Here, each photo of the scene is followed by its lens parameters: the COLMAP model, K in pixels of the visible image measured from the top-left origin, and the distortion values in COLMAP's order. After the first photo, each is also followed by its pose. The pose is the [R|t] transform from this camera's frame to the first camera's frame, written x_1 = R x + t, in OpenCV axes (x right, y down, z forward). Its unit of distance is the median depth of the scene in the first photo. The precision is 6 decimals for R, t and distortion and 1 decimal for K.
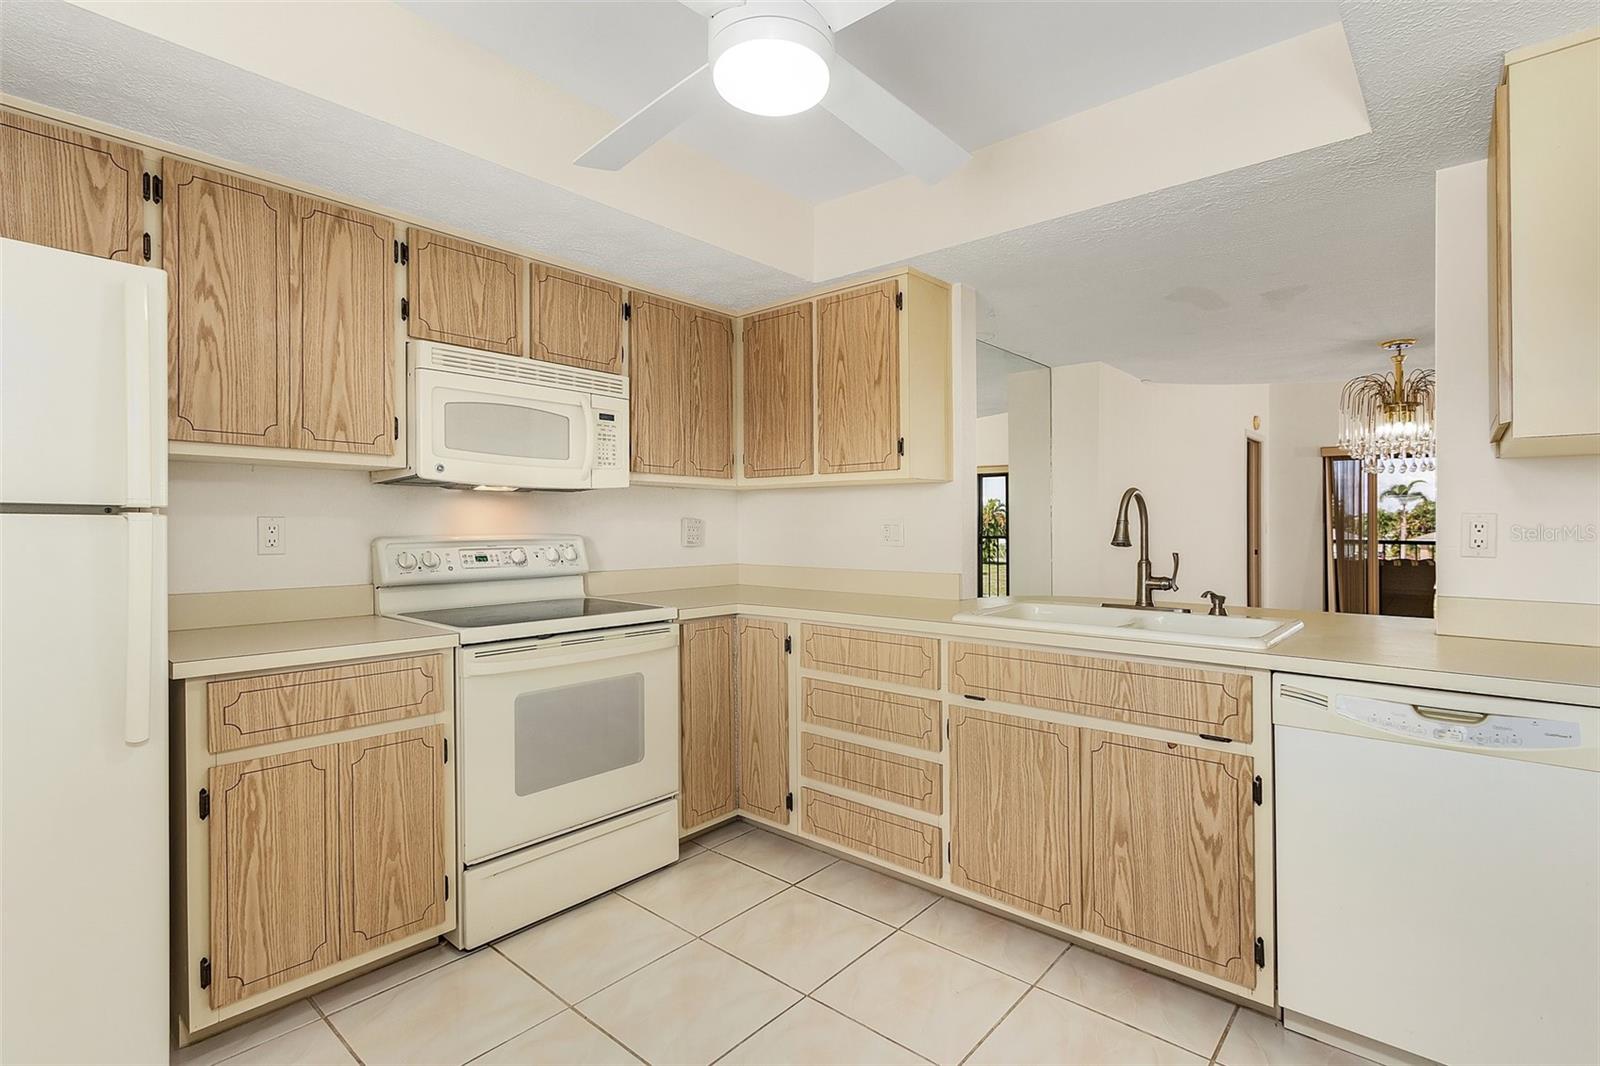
lens RADIAL K [[772.6, 0, 797.5], [0, 772.6, 533.5], [0, 0, 1]] dist [-0.000601, -0.001272]
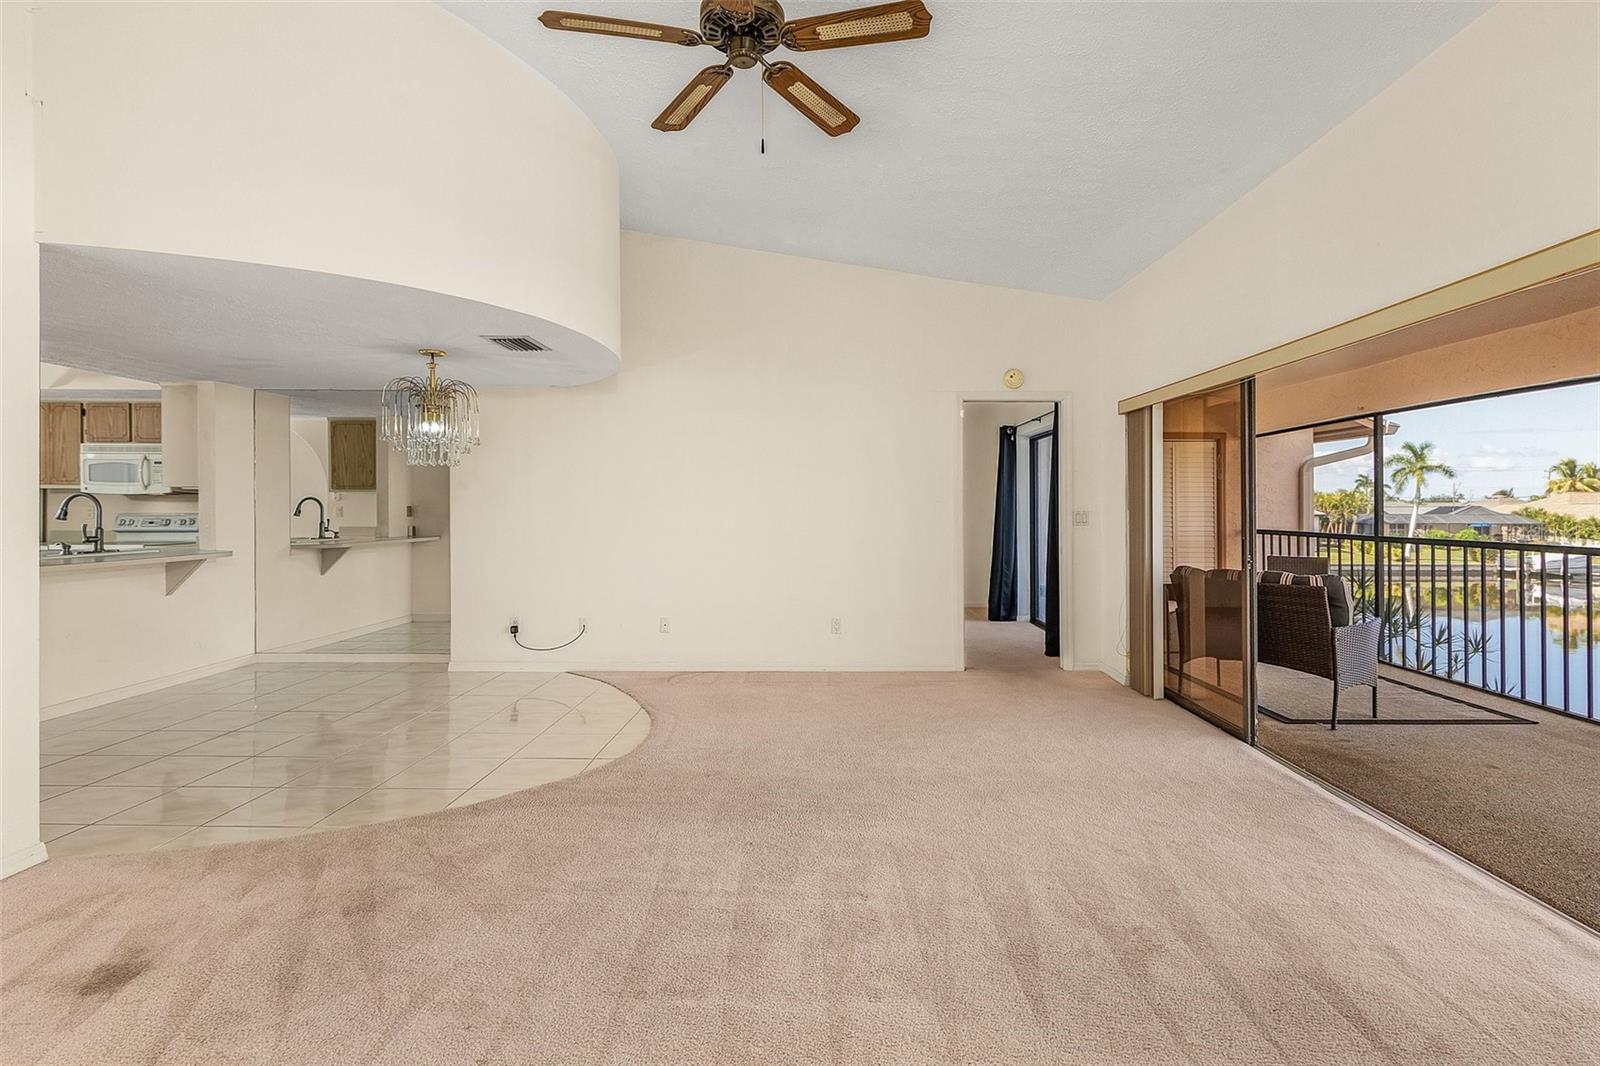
lens RADIAL K [[772.6, 0, 804.4], [0, 772.6, 528.0], [0, 0, 1]] dist [-0.000601, -0.001272]
pose [[0.649869, 0.019702, -0.759791, 3.185319], [-0.009676, 0.999797, 0.017650, -0.016237], [0.759984, -0.004118, 0.649928, 1.110426]]
